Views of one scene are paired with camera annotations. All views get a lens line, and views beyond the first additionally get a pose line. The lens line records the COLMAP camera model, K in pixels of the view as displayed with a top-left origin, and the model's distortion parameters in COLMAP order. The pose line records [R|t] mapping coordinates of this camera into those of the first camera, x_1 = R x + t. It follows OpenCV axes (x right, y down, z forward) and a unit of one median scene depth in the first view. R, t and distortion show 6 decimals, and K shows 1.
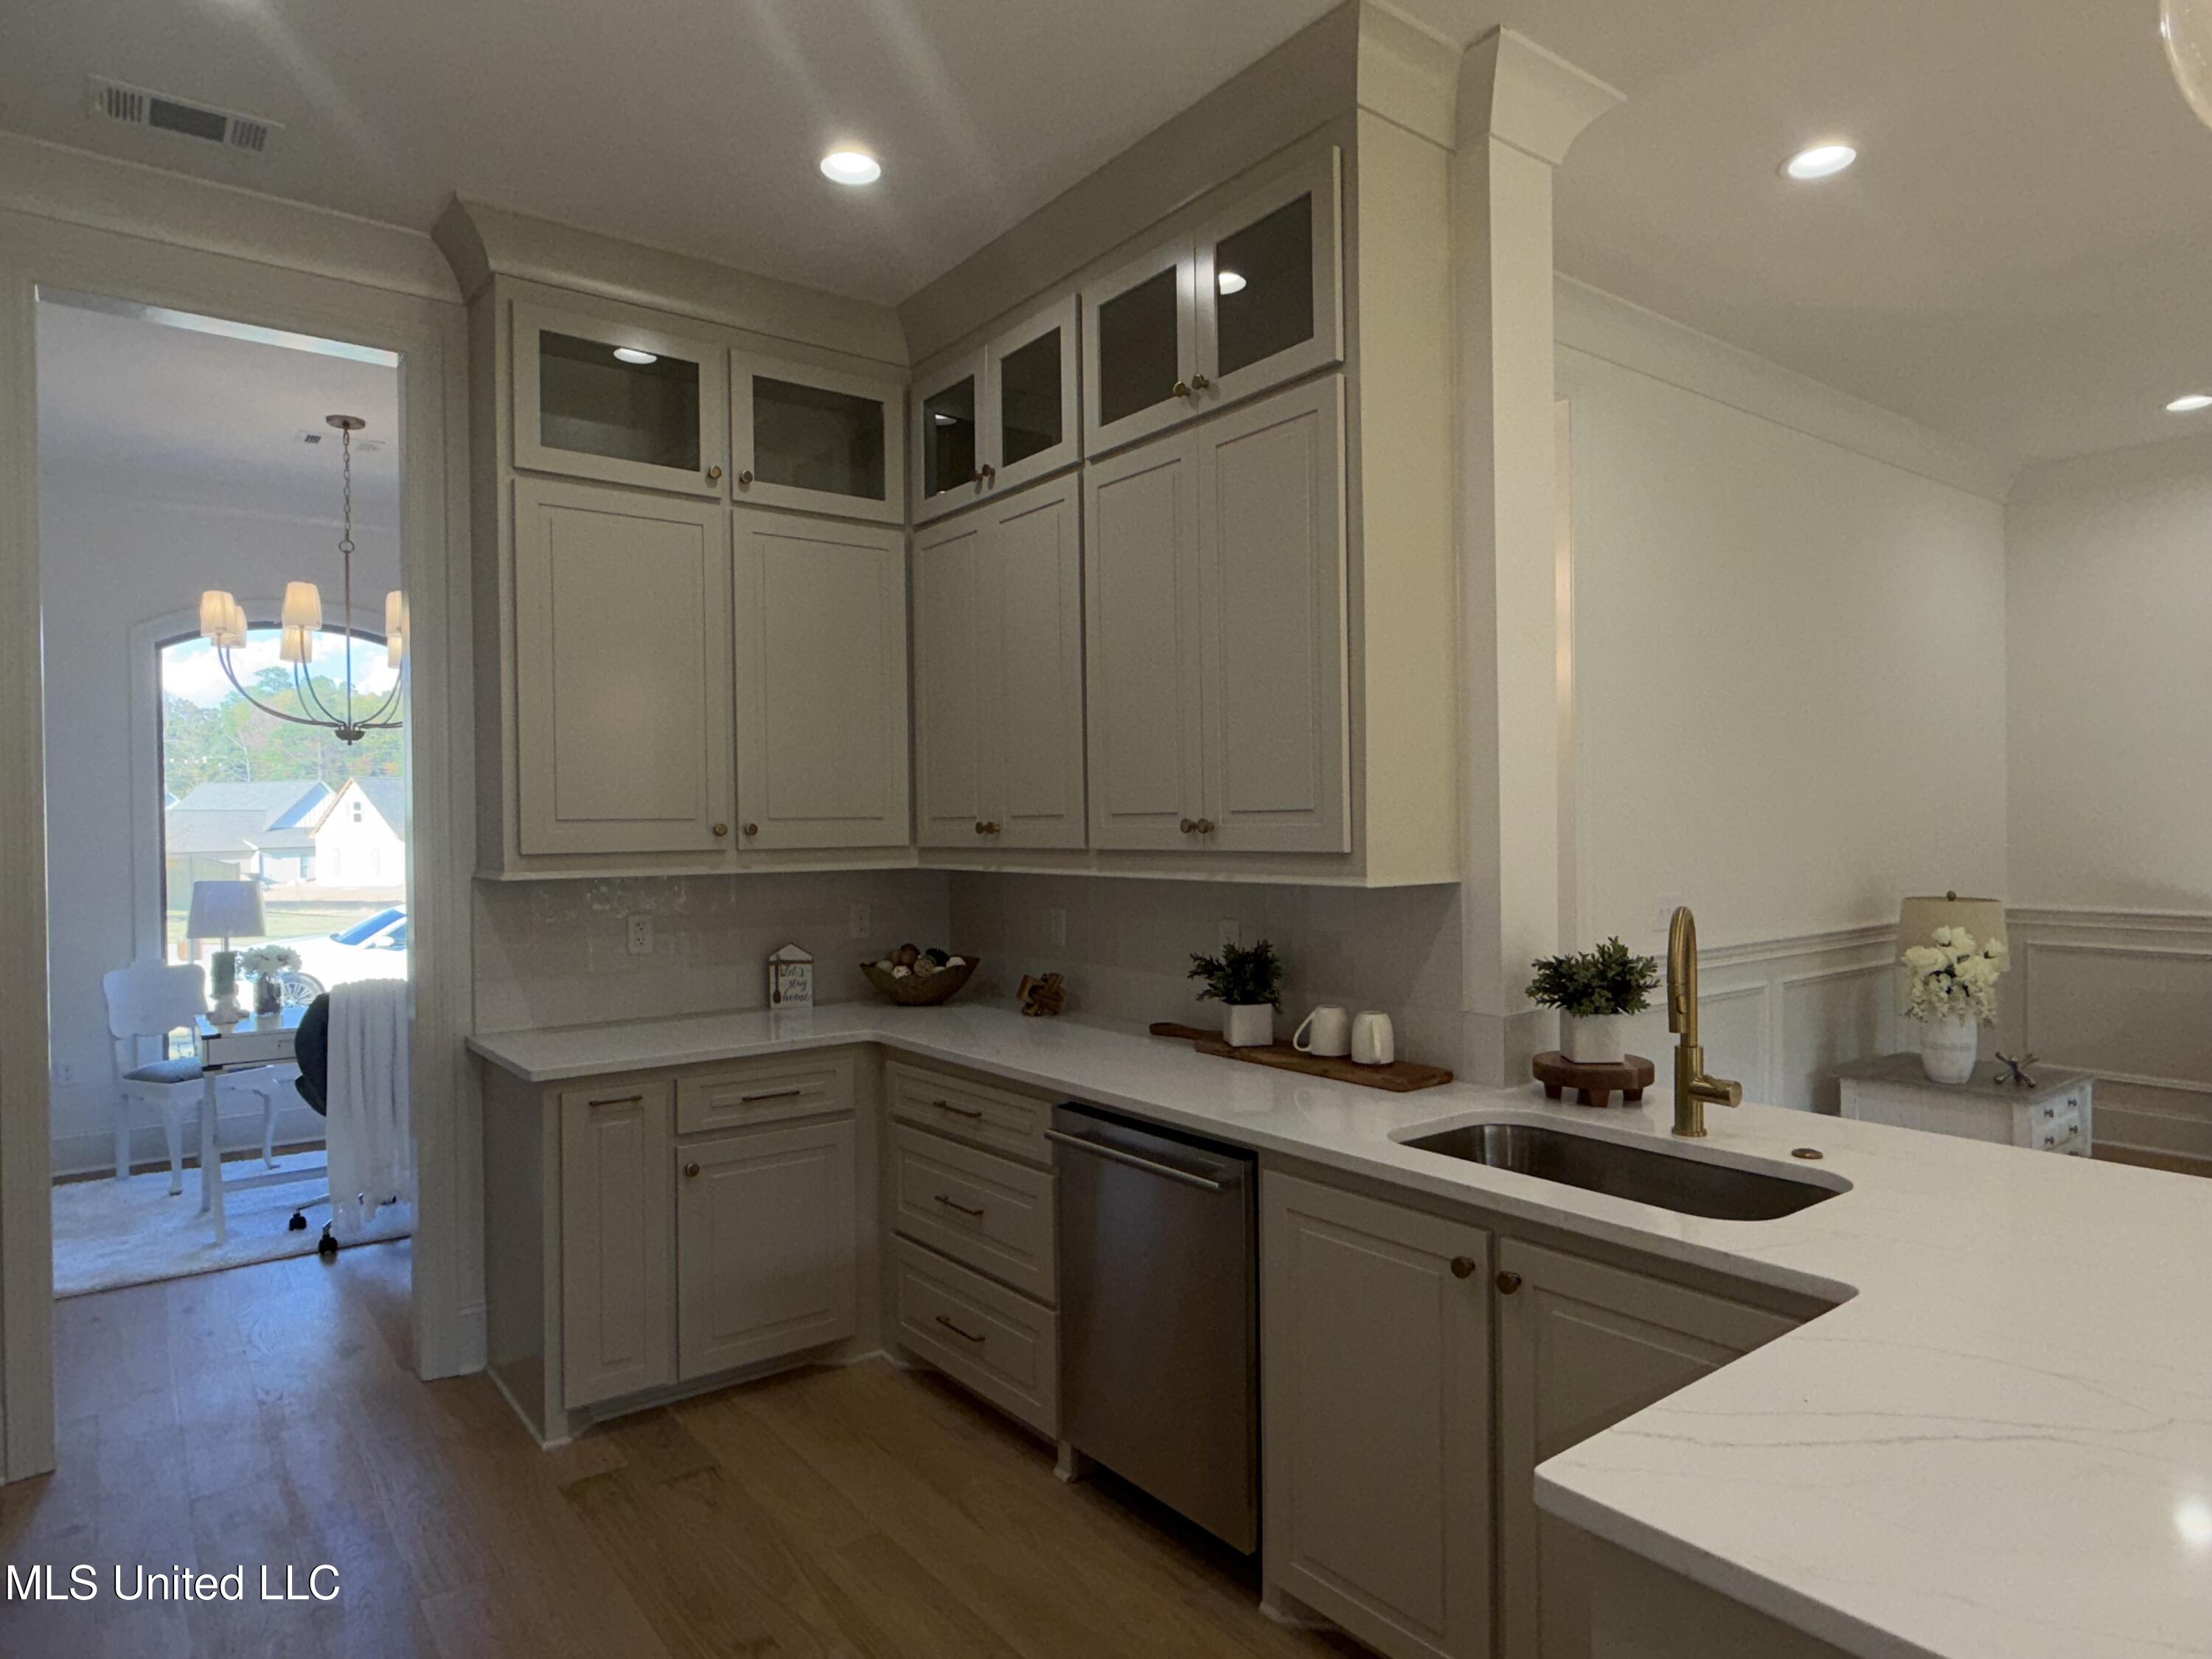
lens RADIAL K [[1292.5, 0, 1103.7], [0, 1292.5, 826.7], [0, 0, 1]] dist [0.003492, 0.000490]
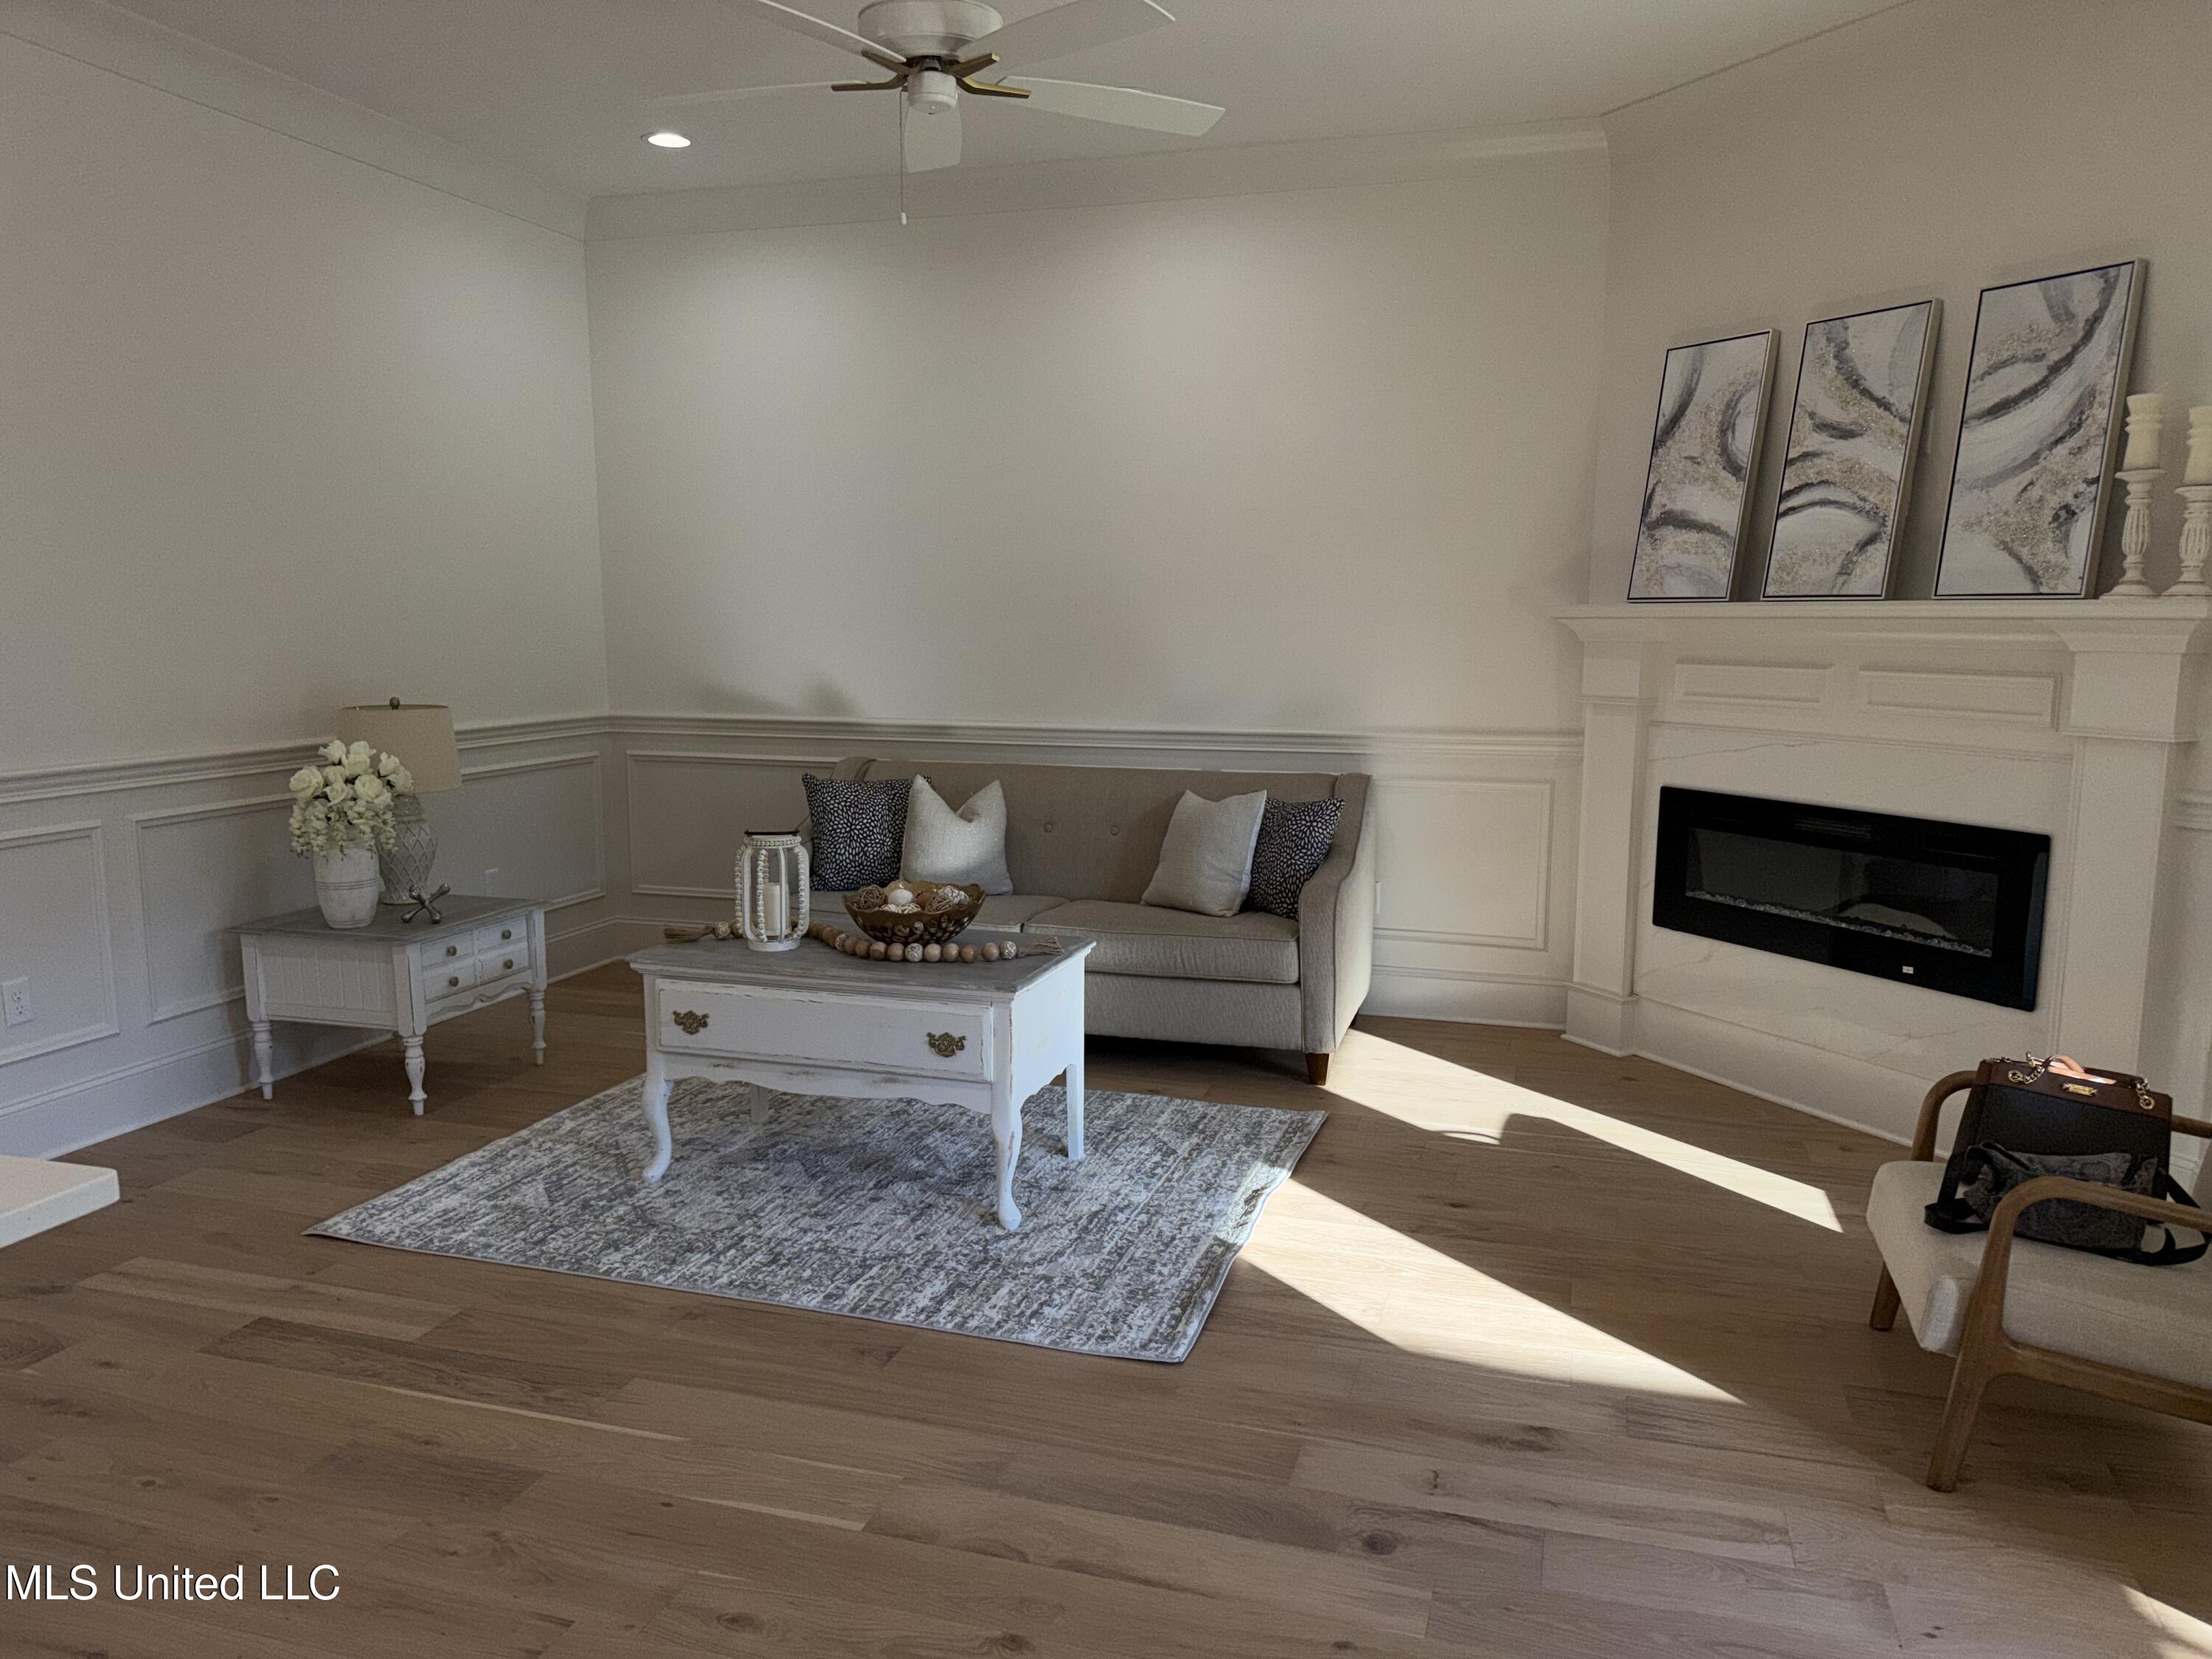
lens RADIAL K [[1564.7, 0, 1109.6], [0, 1564.7, 834.6], [0, 0, 1]] dist [0.006975, -0.012436]
pose [[0.816861, -0.070654, 0.572491, 0.473678], [-0.005649, 0.991443, 0.130419, 0.003039], [-0.576806, -0.109768, 0.809472, -0.098333]]
